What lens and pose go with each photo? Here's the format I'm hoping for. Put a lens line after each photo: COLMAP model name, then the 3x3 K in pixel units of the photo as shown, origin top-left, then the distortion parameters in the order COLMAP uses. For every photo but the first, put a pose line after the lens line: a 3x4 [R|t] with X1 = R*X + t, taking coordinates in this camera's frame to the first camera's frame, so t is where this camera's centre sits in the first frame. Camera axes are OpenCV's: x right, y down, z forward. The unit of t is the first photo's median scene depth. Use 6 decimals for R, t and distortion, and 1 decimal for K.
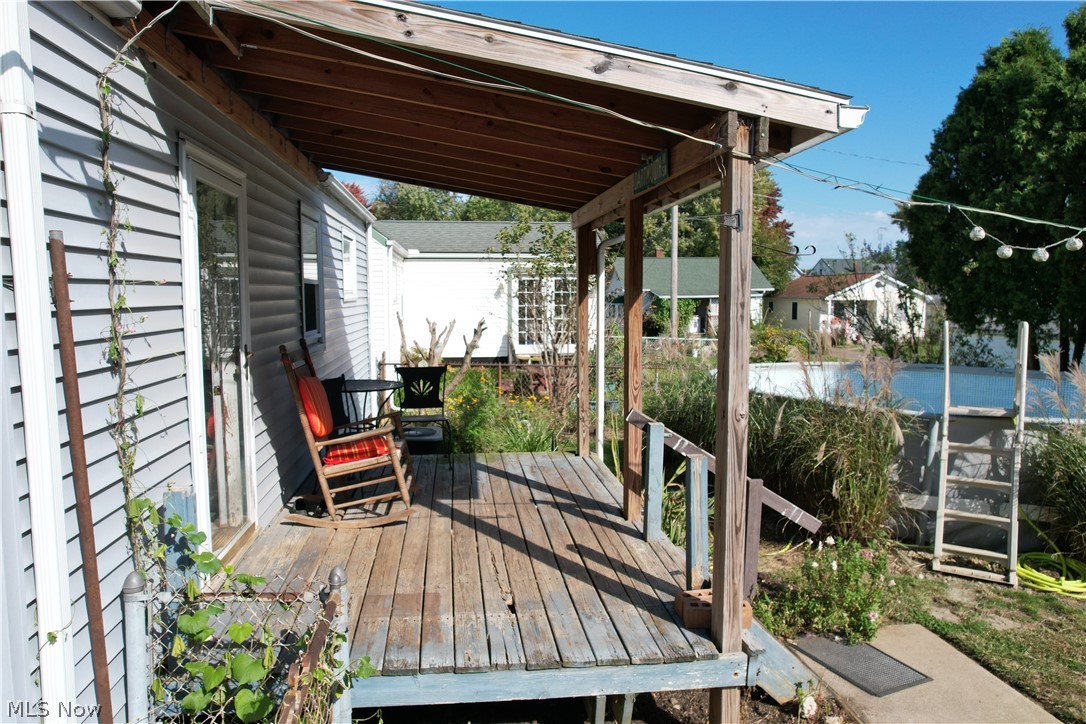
lens RADIAL K [[702.1, 0, 542.6], [0, 702.1, 356.9], [0, 0, 1]] dist [-0.081583, 0.075589]
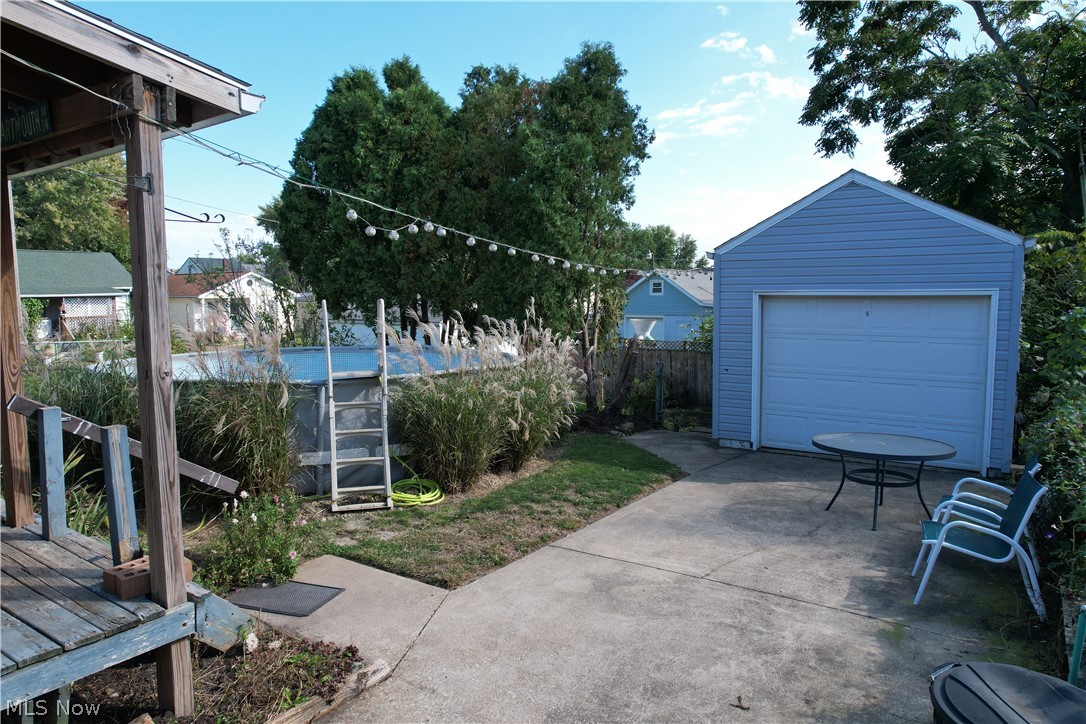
lens RADIAL K [[702.1, 0, 542.6], [0, 702.1, 356.9], [0, 0, 1]] dist [-0.081583, 0.075589]
pose [[0.657457, -0.066915, 0.750515, -0.073925], [0.070023, 0.997164, 0.027565, 0.045751], [-0.750231, 0.034430, 0.660278, -0.062586]]
